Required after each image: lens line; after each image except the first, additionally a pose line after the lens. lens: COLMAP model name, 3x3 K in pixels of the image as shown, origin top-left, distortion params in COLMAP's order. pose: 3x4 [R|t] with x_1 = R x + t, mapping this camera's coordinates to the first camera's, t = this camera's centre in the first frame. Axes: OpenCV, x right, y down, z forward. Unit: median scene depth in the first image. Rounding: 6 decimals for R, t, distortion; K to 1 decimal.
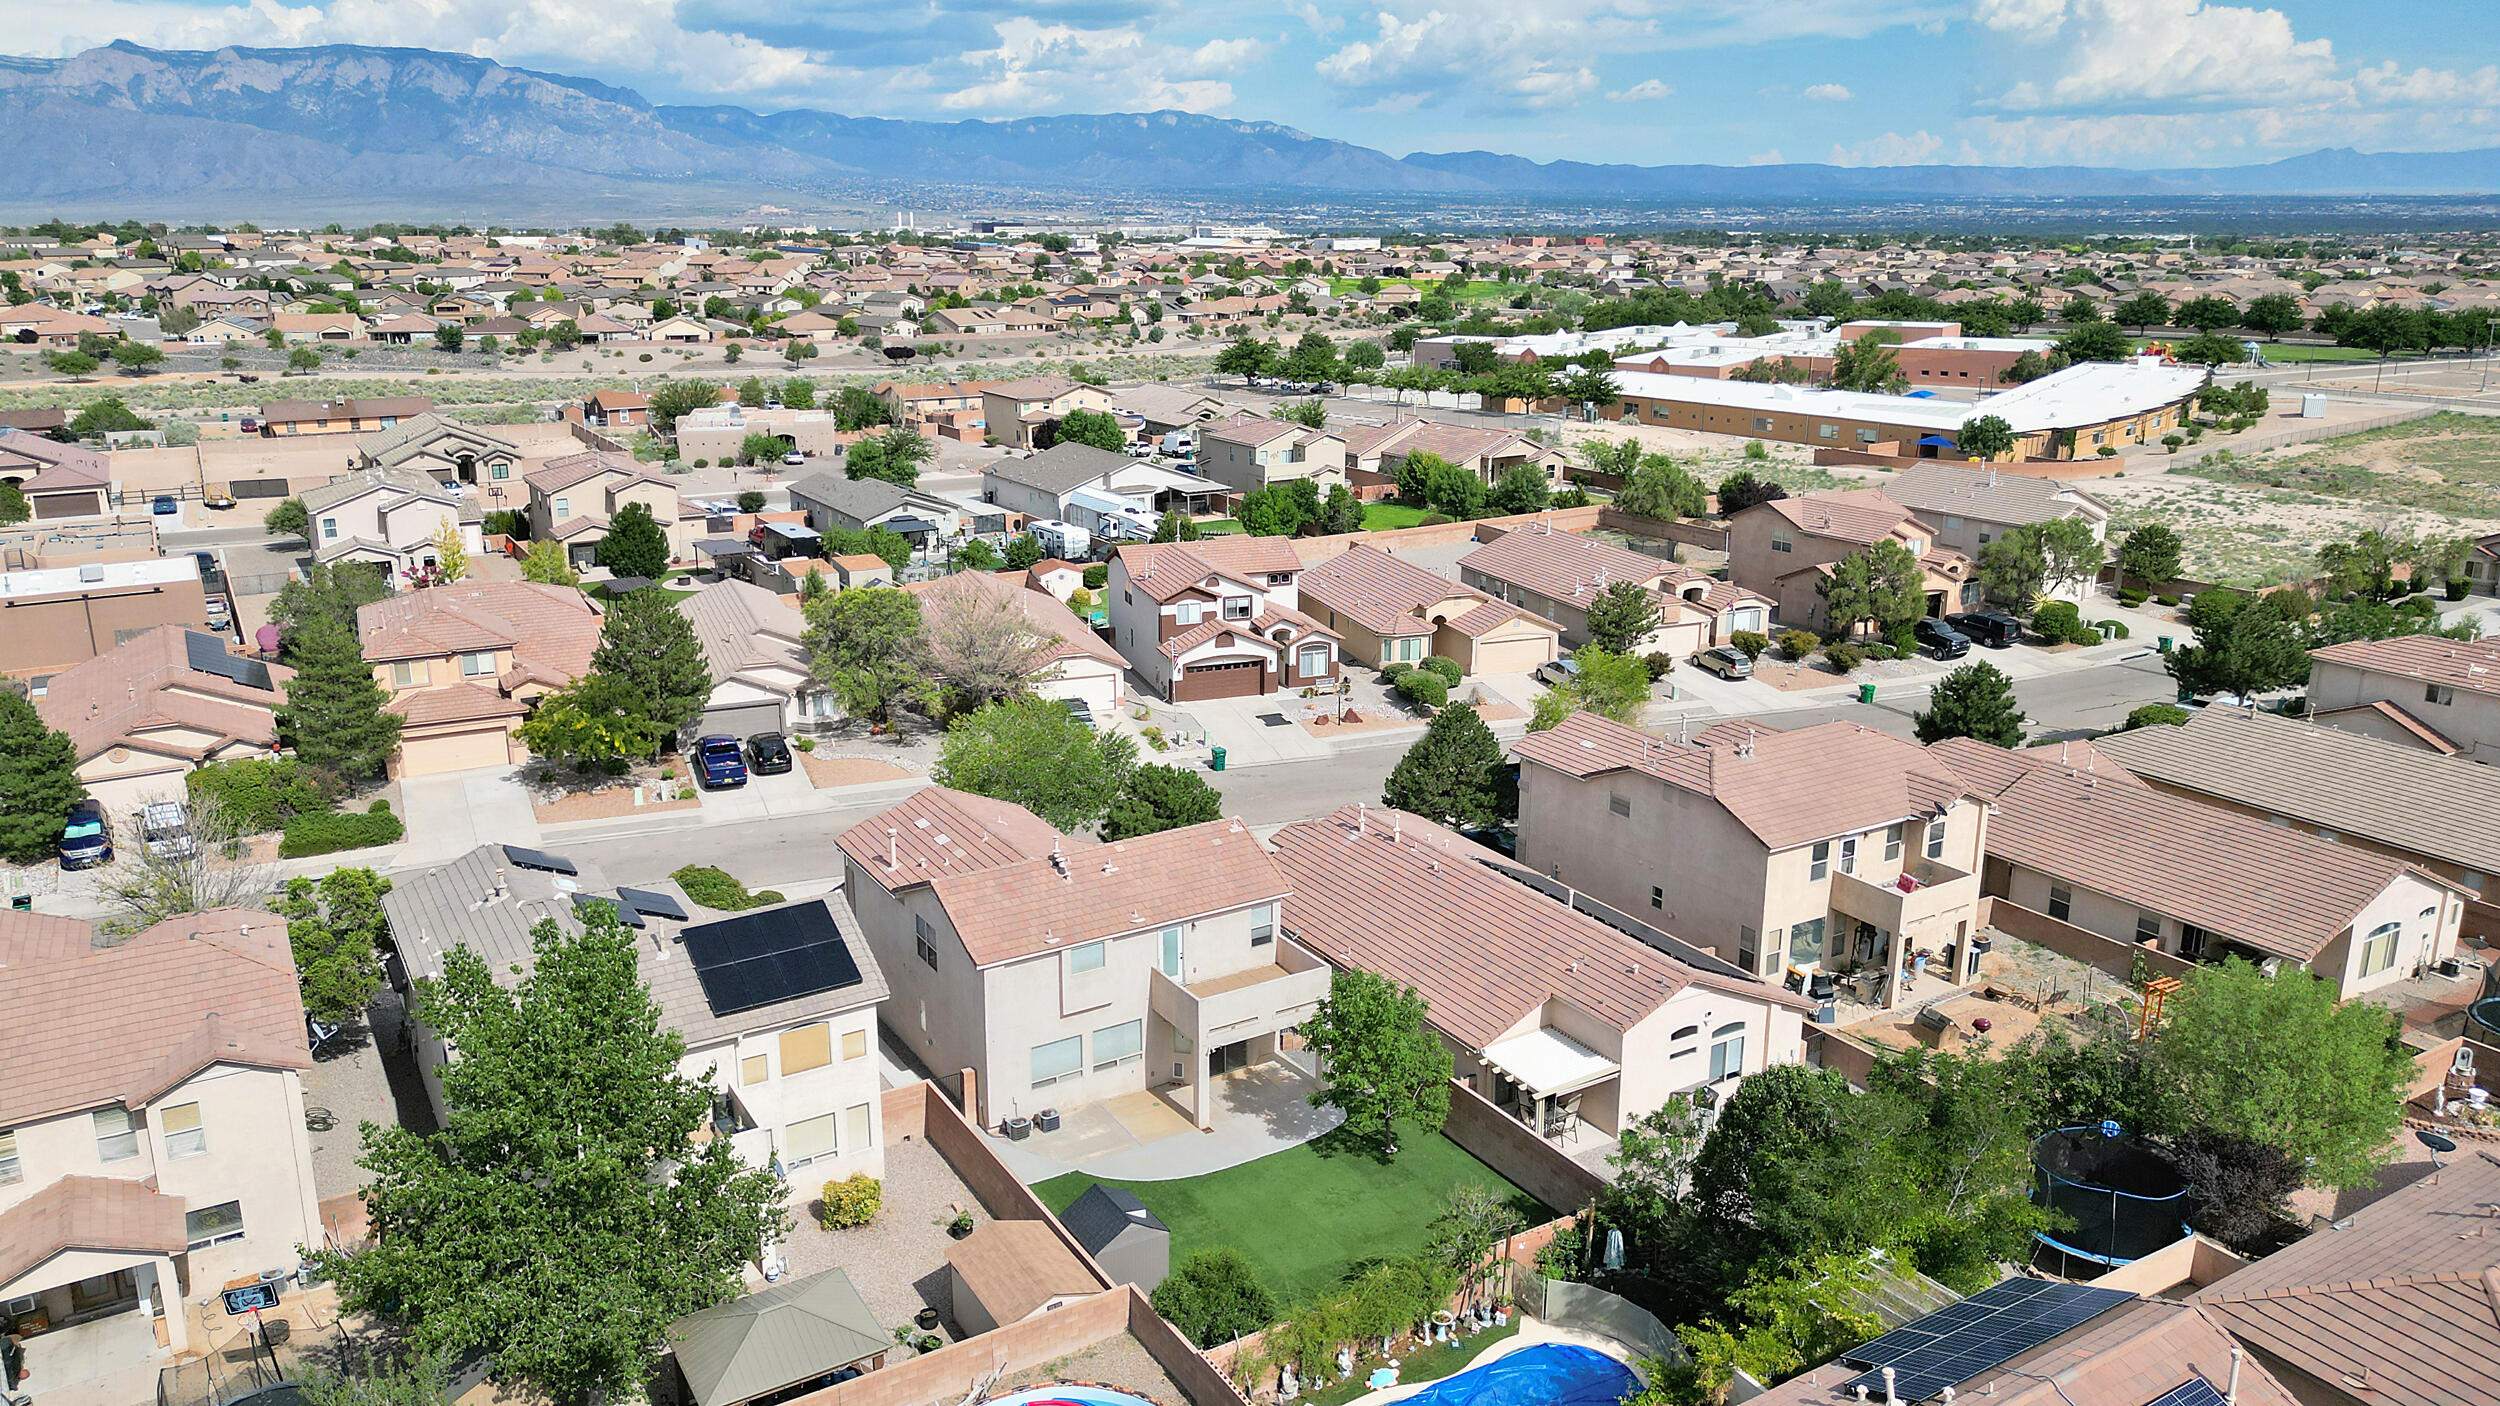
lens RADIAL K [[1718.5, 0, 1250.0], [0, 1718.5, 703.0], [0, 0, 1]] dist [0.072301, -0.072585]
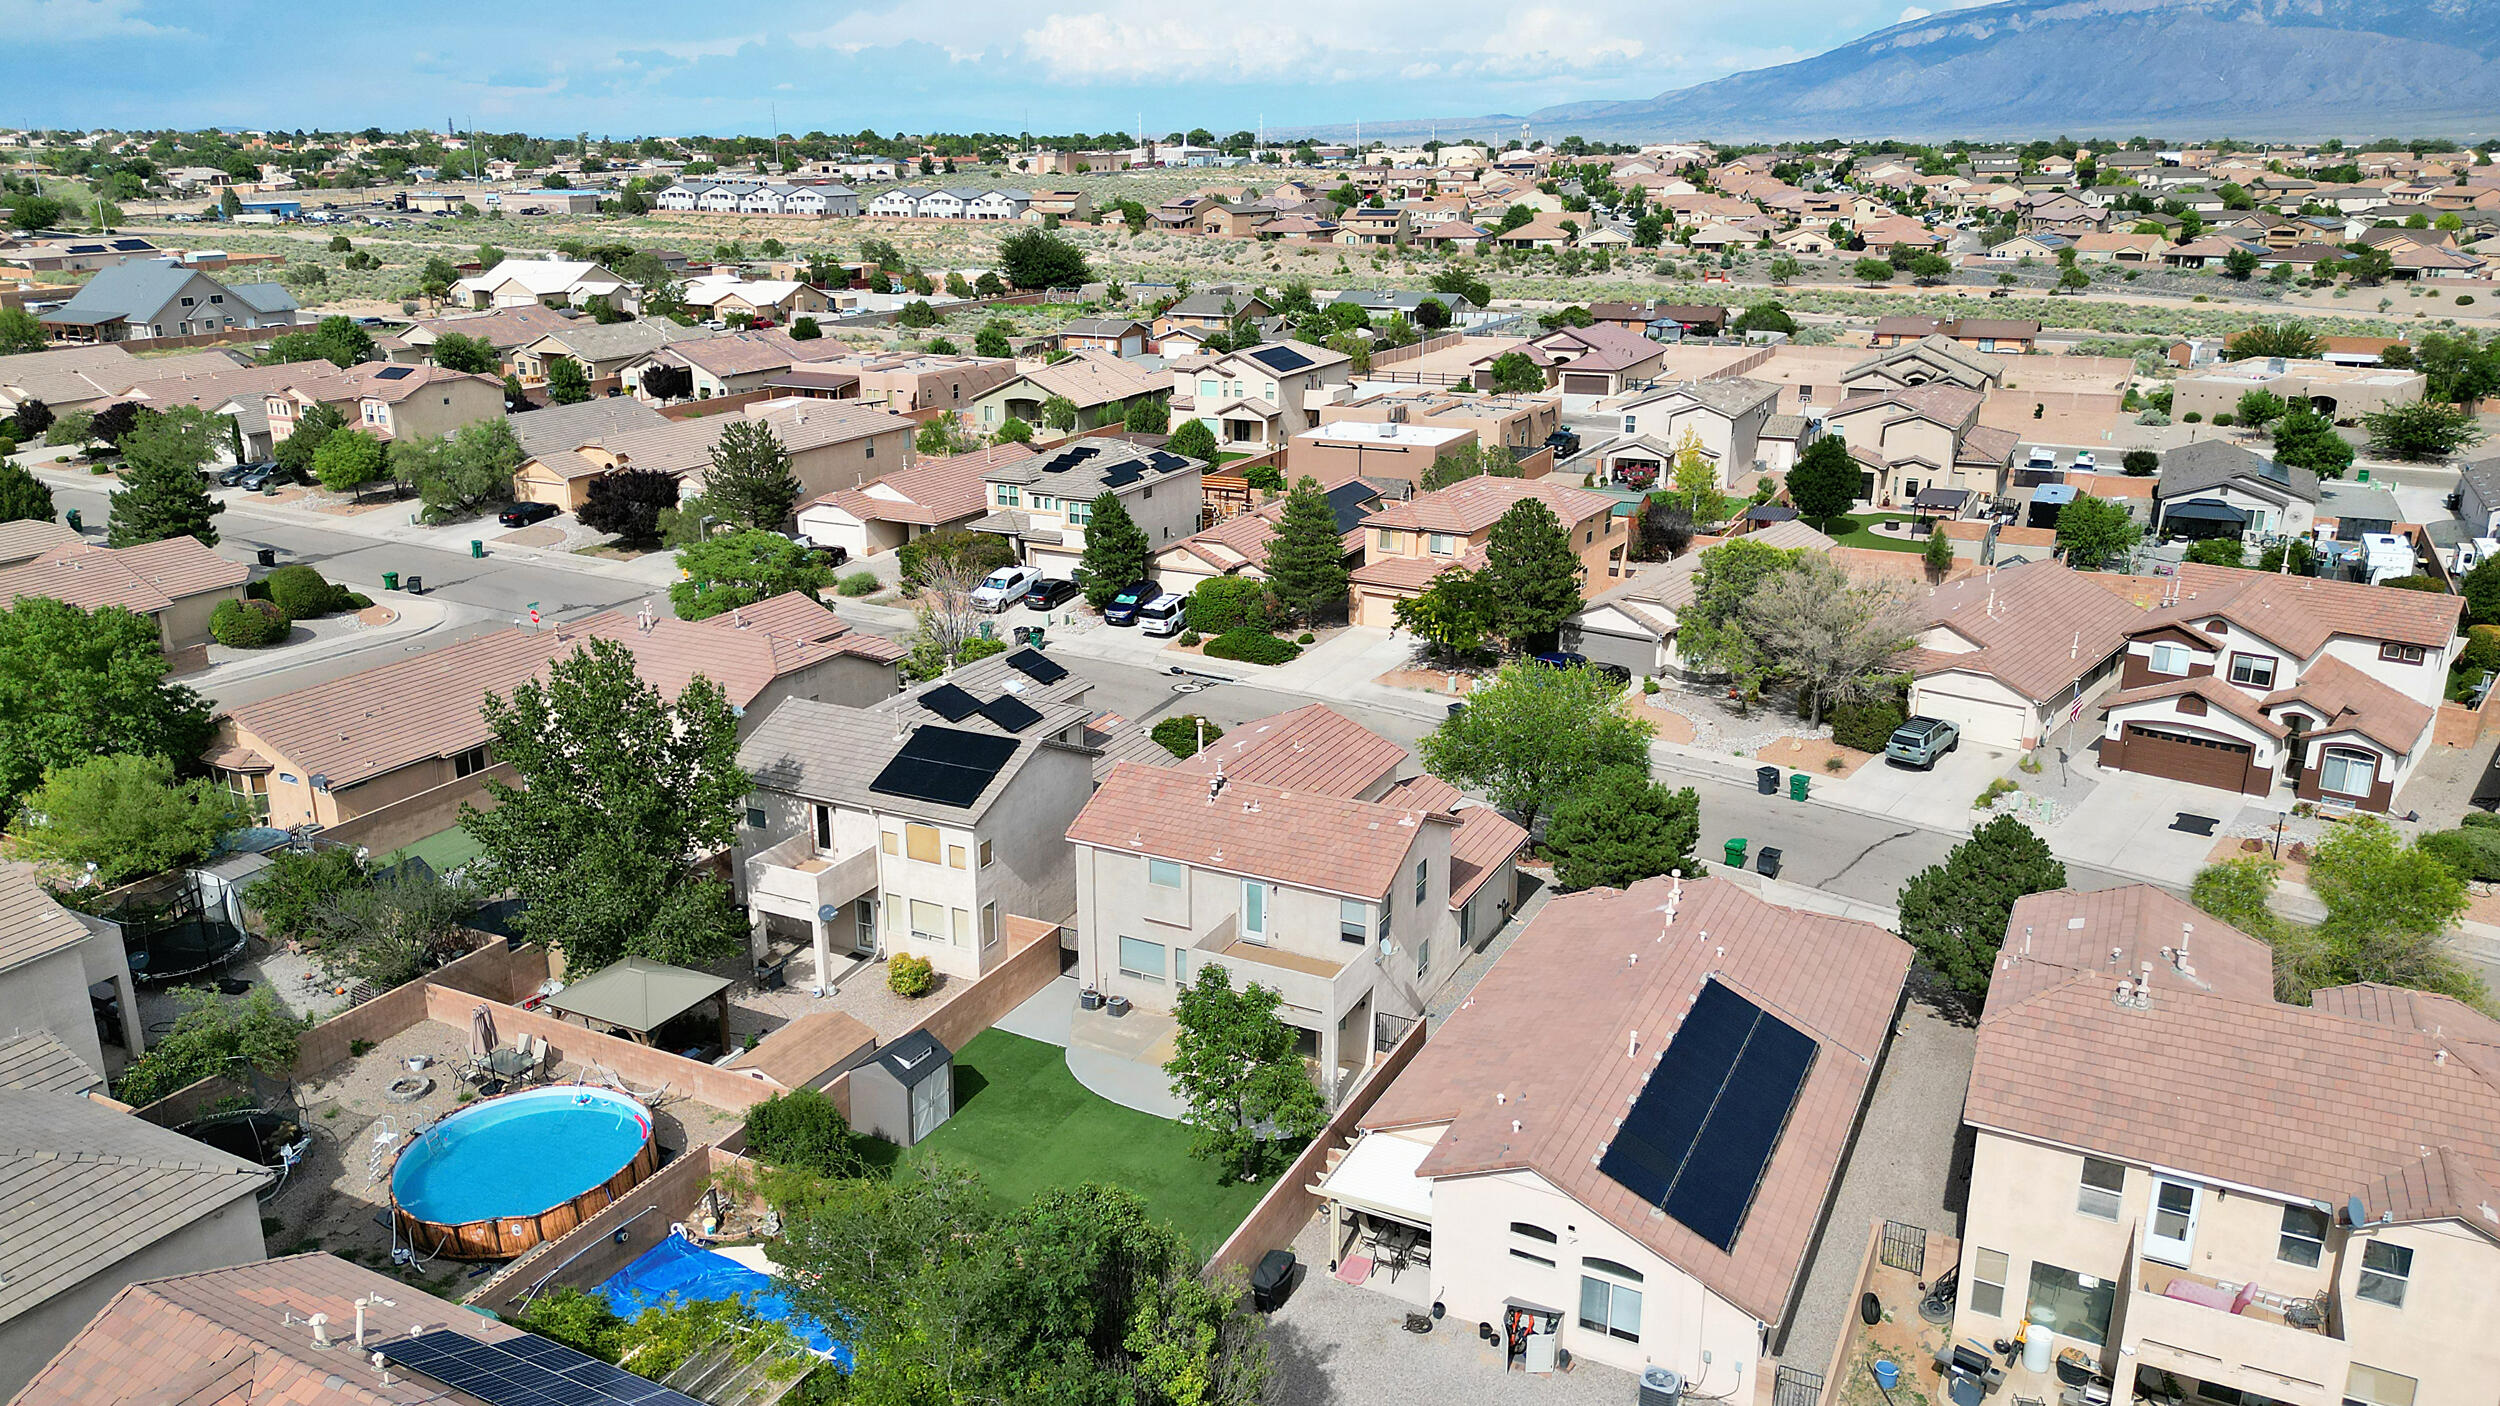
lens RADIAL K [[1759.5, 0, 1250.0], [0, 1759.5, 703.0], [0, 0, 1]] dist [0.086387, -0.097026]
pose [[0.525492, 0.257055, -0.811037, 0.272012], [-0.227001, 0.961070, 0.157527, -0.045638], [0.819957, 0.101327, 0.563386, 0.156168]]
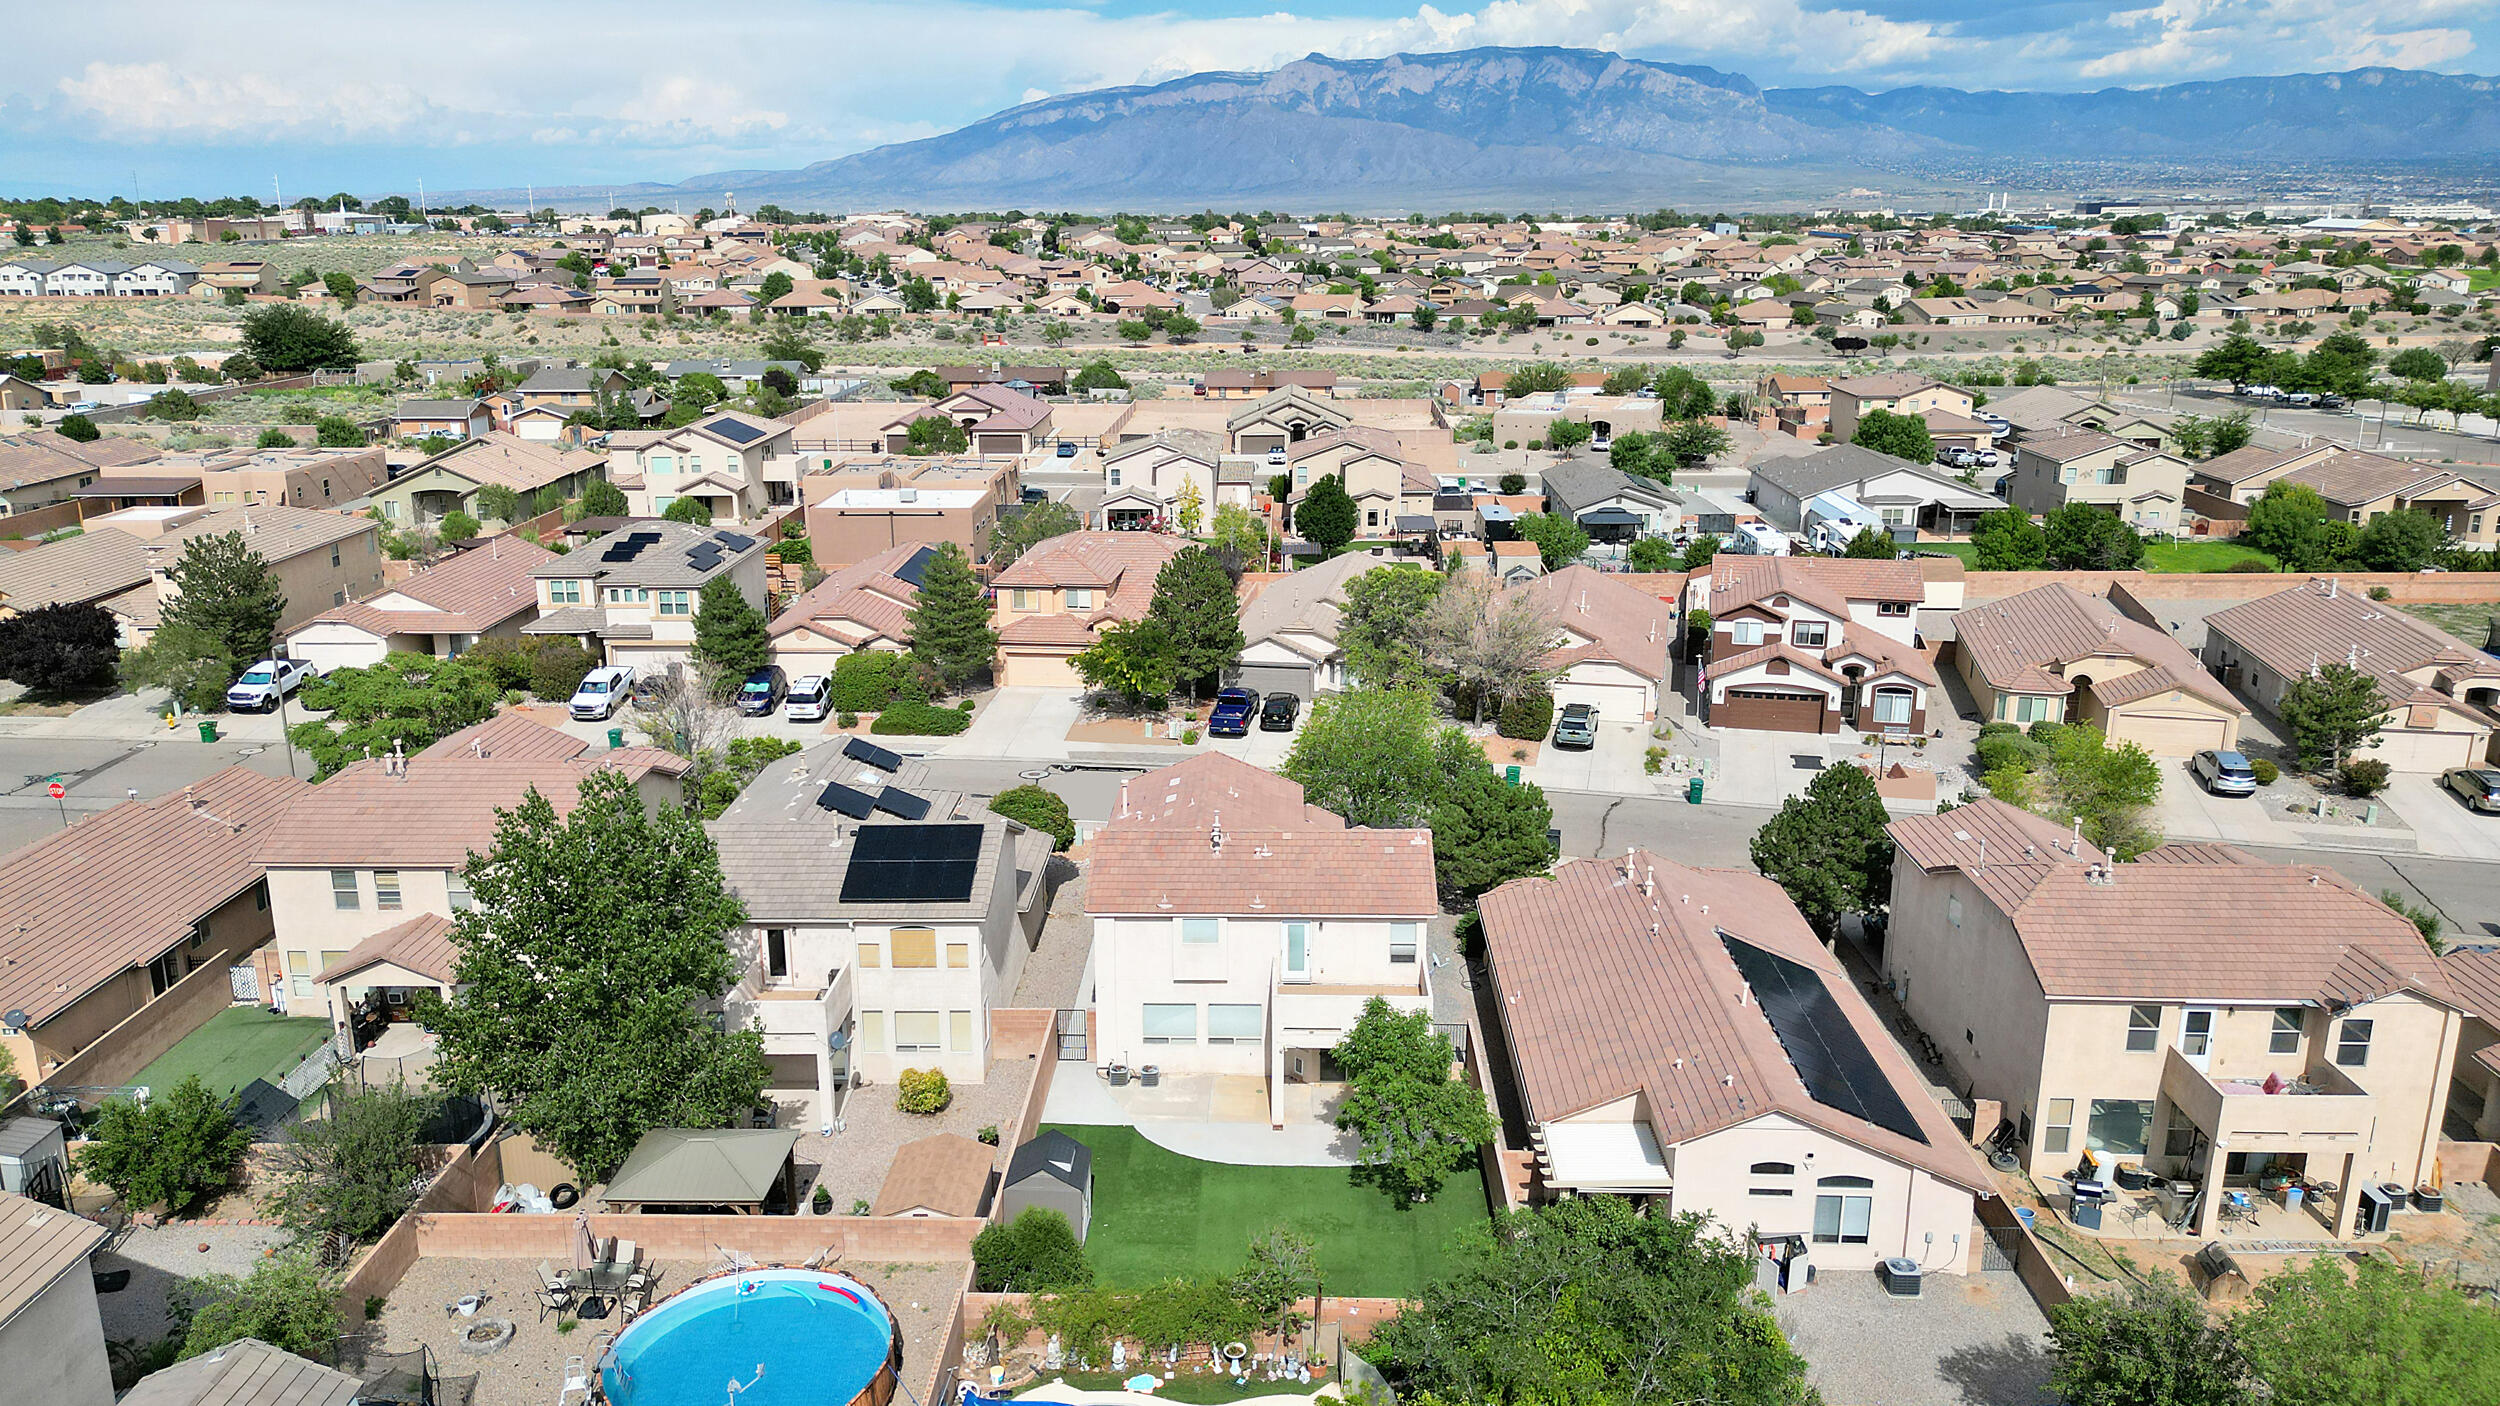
lens RADIAL K [[1746.6, 0, 1250.0], [0, 1746.6, 703.0], [0, 0, 1]] dist [0.074394, -0.080403]
pose [[0.840311, 0.145132, -0.522316, 0.162846], [-0.142998, 0.988714, 0.044669, -0.013278], [0.522905, 0.037154, 0.851581, 0.043459]]
